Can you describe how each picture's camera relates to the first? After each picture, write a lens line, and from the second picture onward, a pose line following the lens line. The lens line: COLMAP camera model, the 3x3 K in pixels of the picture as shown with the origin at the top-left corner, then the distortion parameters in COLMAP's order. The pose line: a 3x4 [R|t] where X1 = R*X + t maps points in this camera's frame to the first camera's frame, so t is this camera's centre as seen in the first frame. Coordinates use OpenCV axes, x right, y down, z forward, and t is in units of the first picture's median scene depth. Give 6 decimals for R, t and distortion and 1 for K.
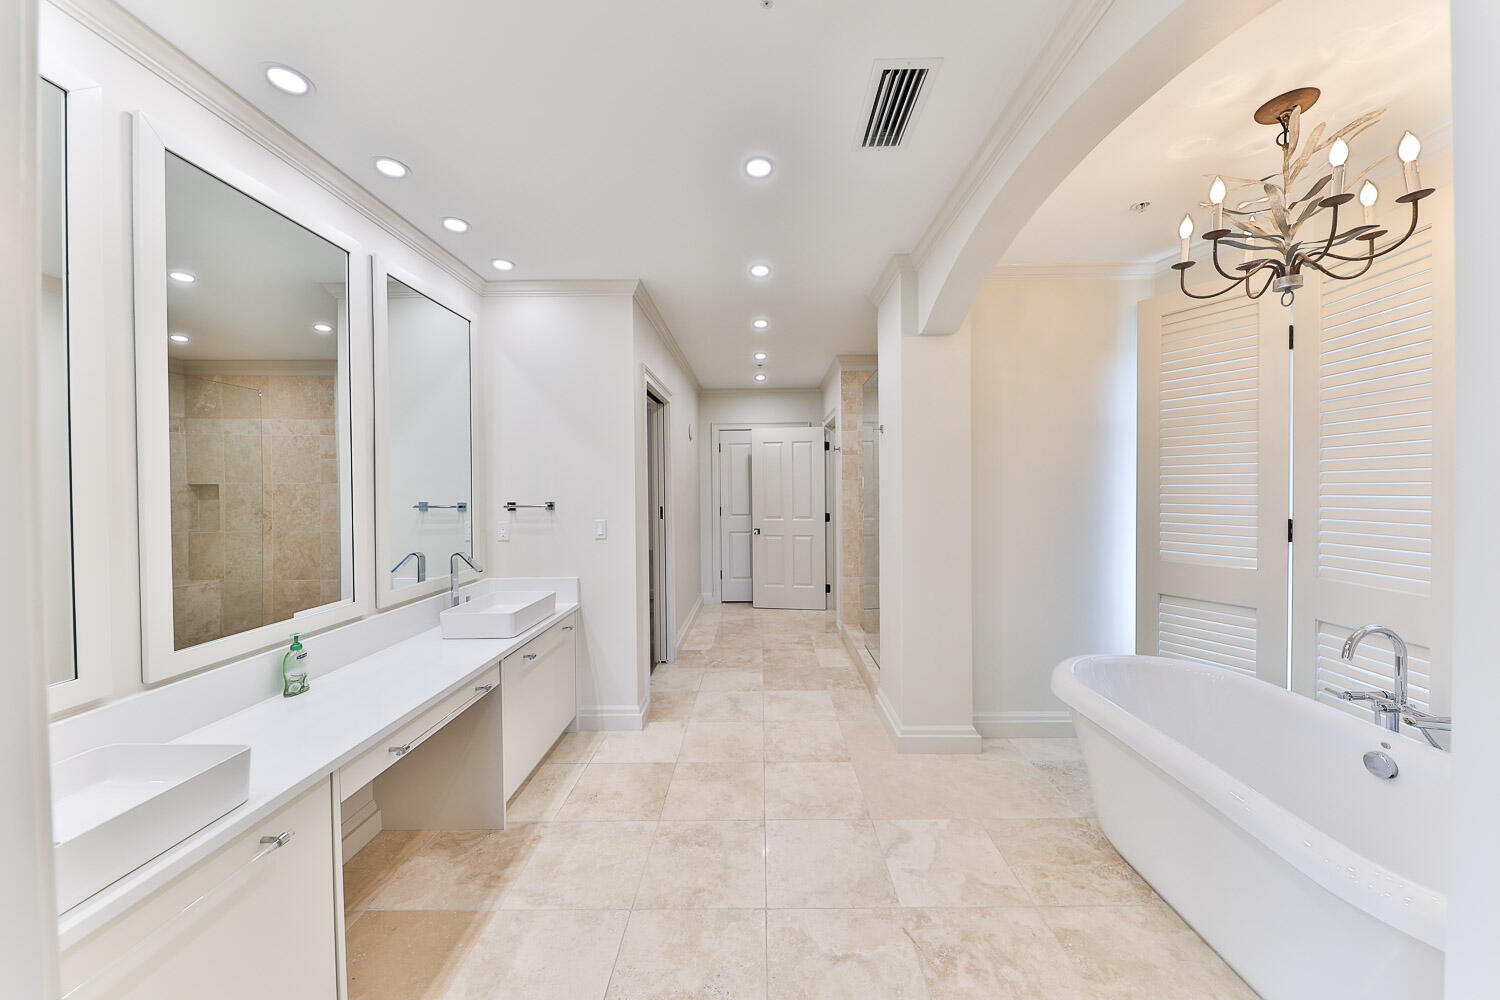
lens RADIAL K [[505.0, 0, 755.6], [0, 505.0, 496.9], [0, 0, 1]] dist [-0.000982, -0.002465]
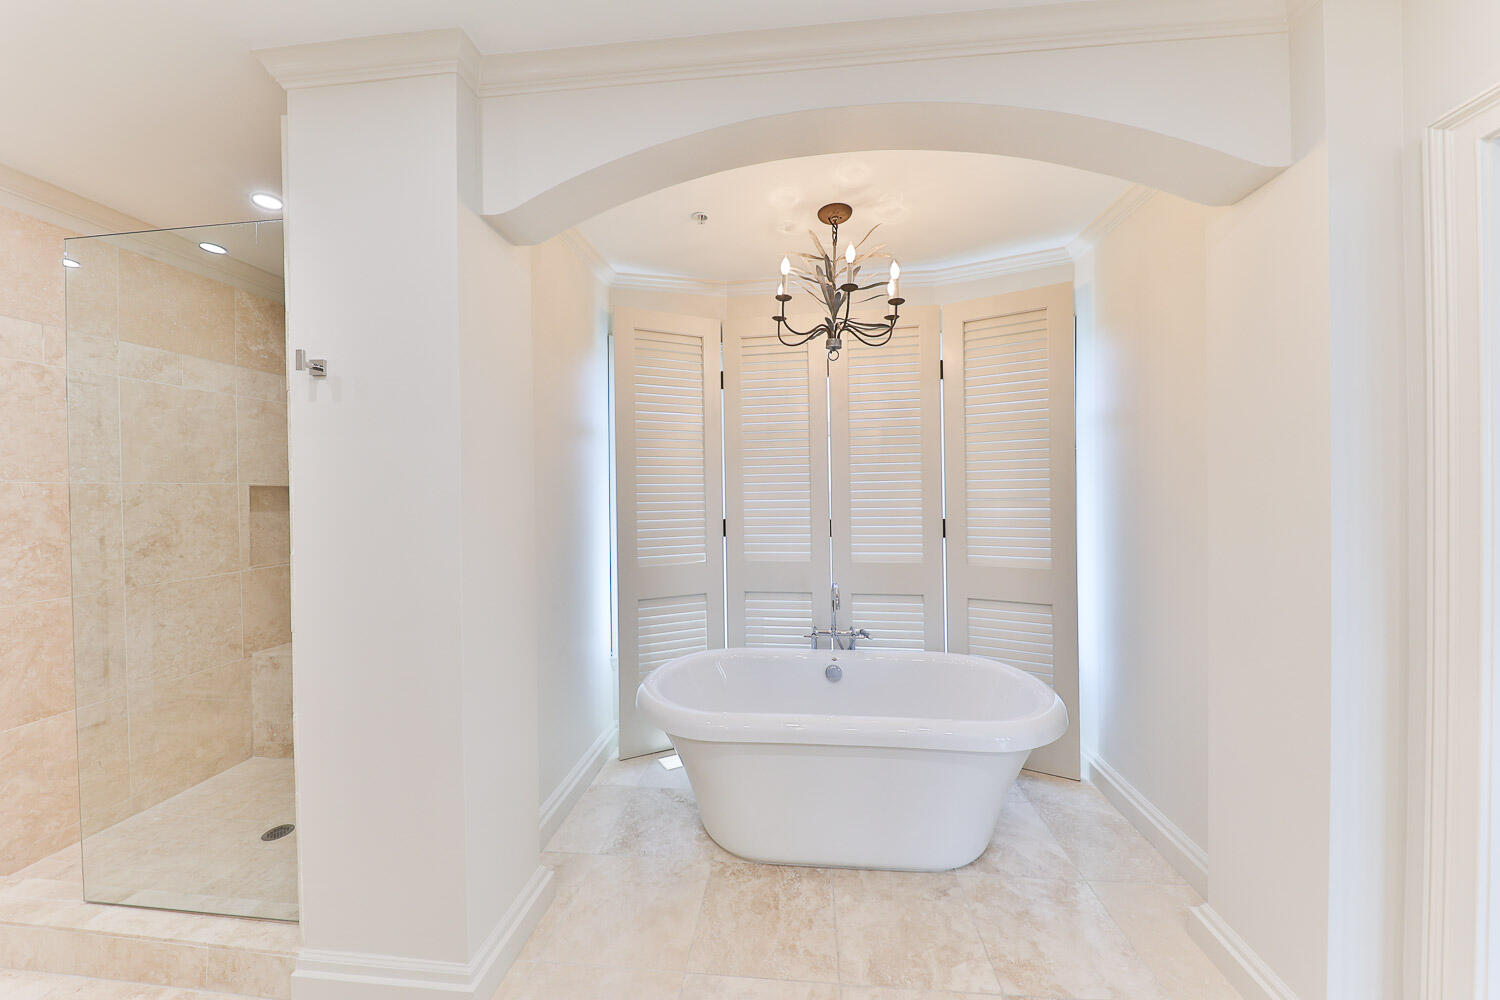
lens RADIAL K [[505.0, 0, 756.0], [0, 505.0, 496.7], [0, 0, 1]] dist [-0.000982, -0.002465]
pose [[0.071708, -0.016816, 0.997284, -0.234919], [0.017681, 0.999722, 0.015586, -0.032241], [-0.997269, 0.016515, 0.071985, 0.826040]]
